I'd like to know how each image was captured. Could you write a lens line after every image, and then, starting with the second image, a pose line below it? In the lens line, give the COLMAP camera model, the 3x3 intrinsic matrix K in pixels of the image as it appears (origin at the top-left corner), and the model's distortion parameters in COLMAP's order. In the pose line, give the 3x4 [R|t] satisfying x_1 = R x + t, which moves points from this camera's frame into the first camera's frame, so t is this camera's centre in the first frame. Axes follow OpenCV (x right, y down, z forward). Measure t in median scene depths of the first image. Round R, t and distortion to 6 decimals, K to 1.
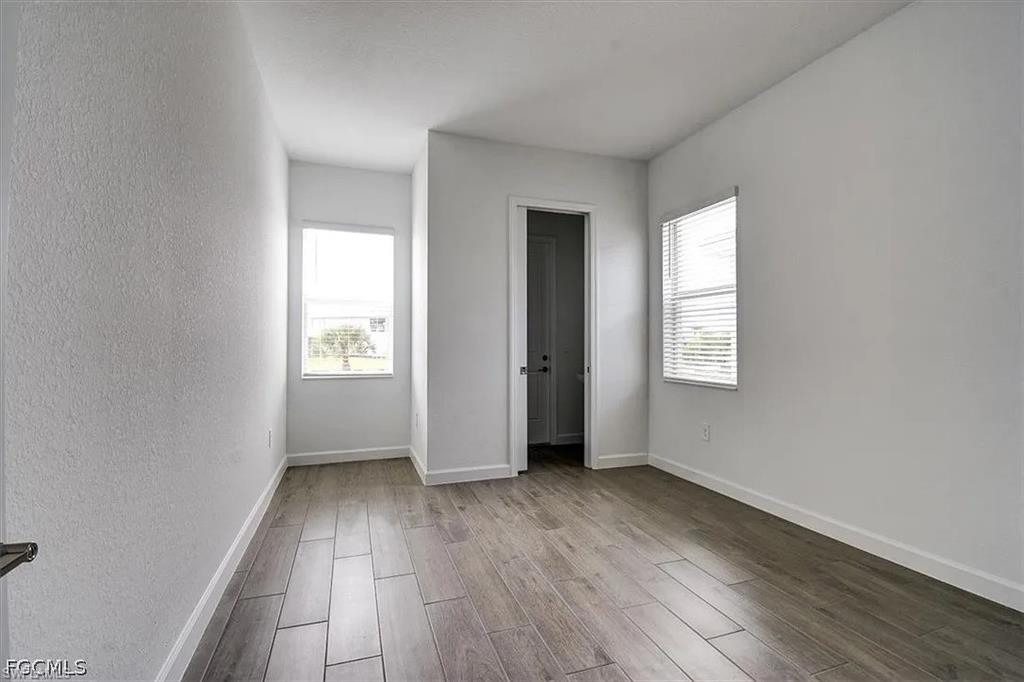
lens RADIAL K [[466.8, 0, 508.9], [0, 466.8, 342.6], [0, 0, 1]] dist [-0.002624, -0.000476]
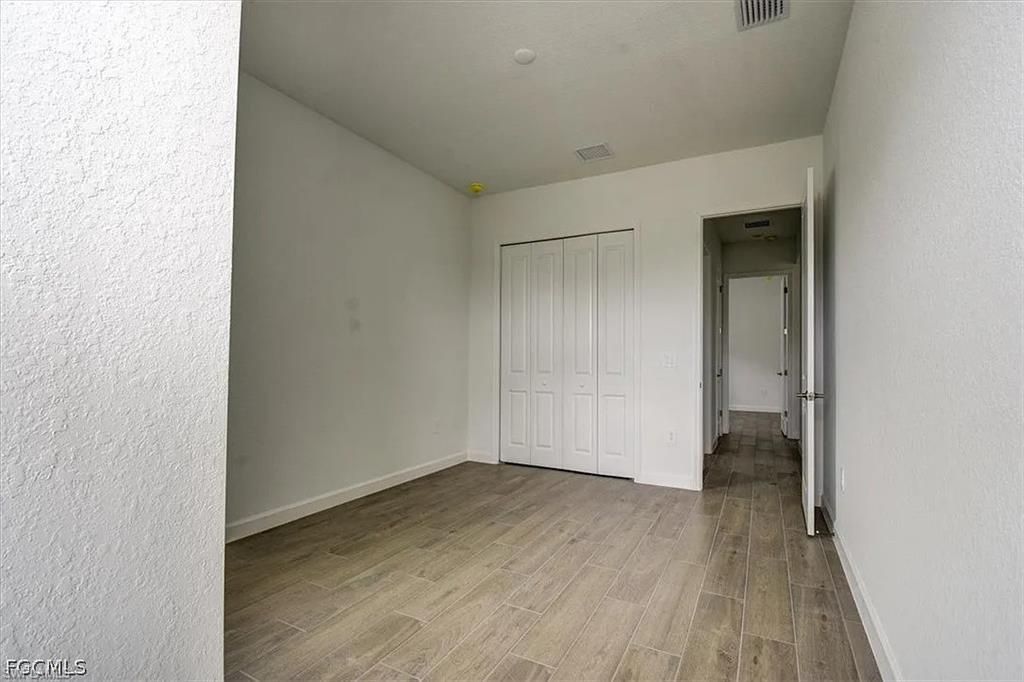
lens RADIAL K [[466.8, 0, 509.0], [0, 466.8, 346.4], [0, 0, 1]] dist [-0.002624, -0.000476]
pose [[-0.680858, 0.008004, 0.732372, -0.588805], [-0.017170, 0.999491, -0.026886, 0.004641], [-0.732214, -0.030880, -0.680374, 1.546913]]
